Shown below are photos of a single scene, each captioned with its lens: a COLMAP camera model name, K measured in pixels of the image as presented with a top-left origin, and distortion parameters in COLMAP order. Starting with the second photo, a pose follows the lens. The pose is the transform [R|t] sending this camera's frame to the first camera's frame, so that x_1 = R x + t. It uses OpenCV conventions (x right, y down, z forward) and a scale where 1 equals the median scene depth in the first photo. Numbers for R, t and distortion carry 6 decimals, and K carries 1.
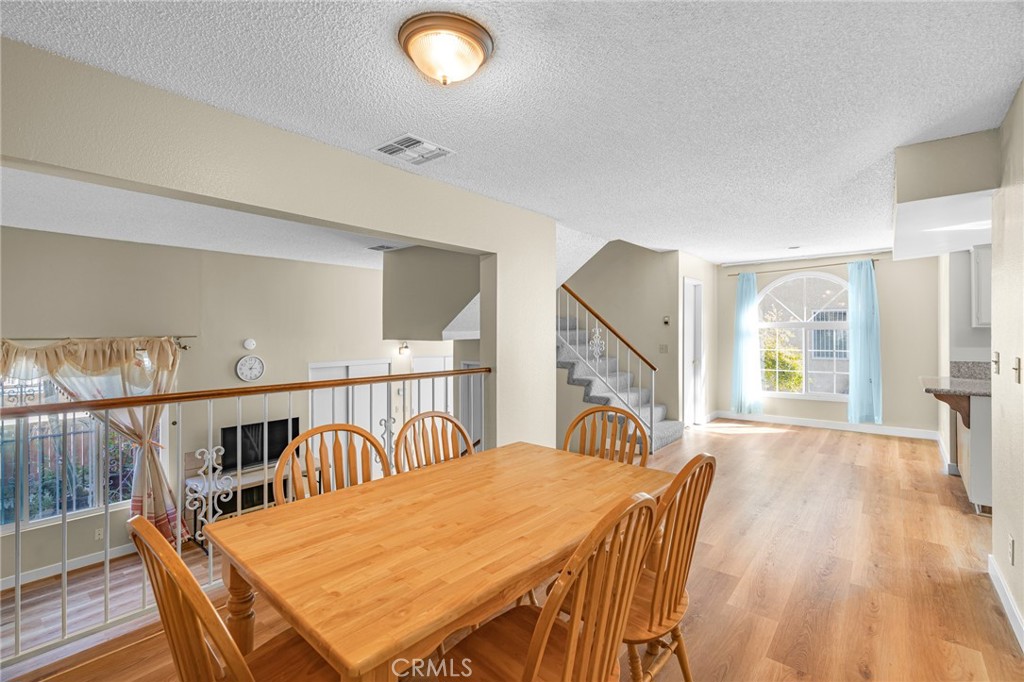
lens RADIAL K [[463.1, 0, 506.8], [0, 463.1, 333.0], [0, 0, 1]] dist [-0.013167, 0.001631]
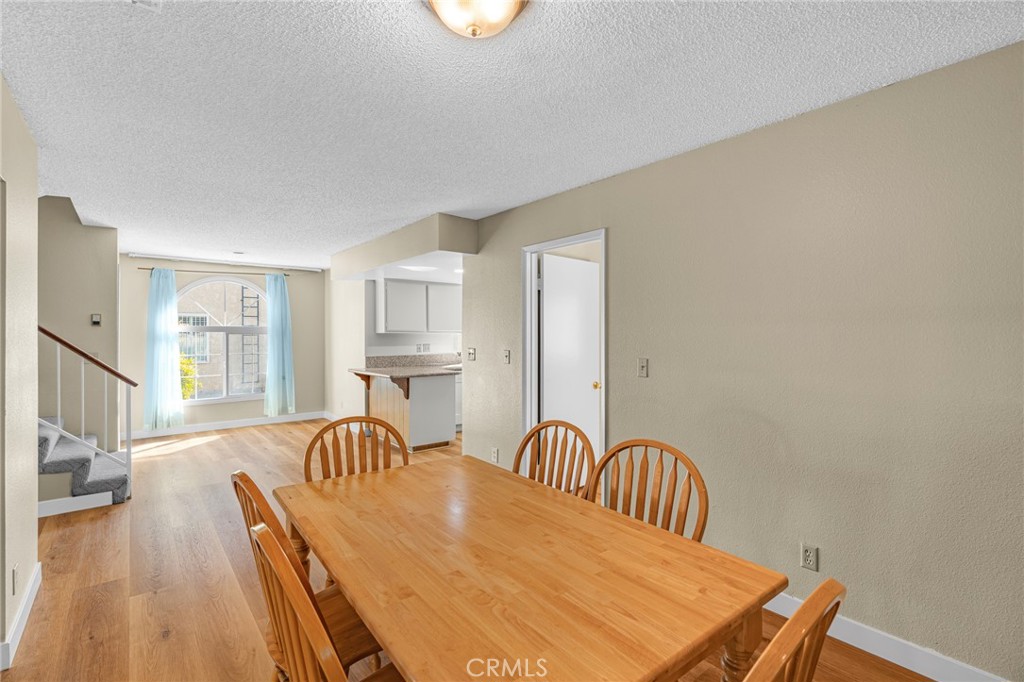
lens RADIAL K [[463.1, 0, 508.0], [0, 463.1, 339.7], [0, 0, 1]] dist [-0.013167, 0.001631]
pose [[0.192922, -0.006317, 0.981194, -0.654849], [0.000445, 0.999980, 0.006351, -0.000896], [-0.981214, -0.000788, 0.192921, 0.549842]]
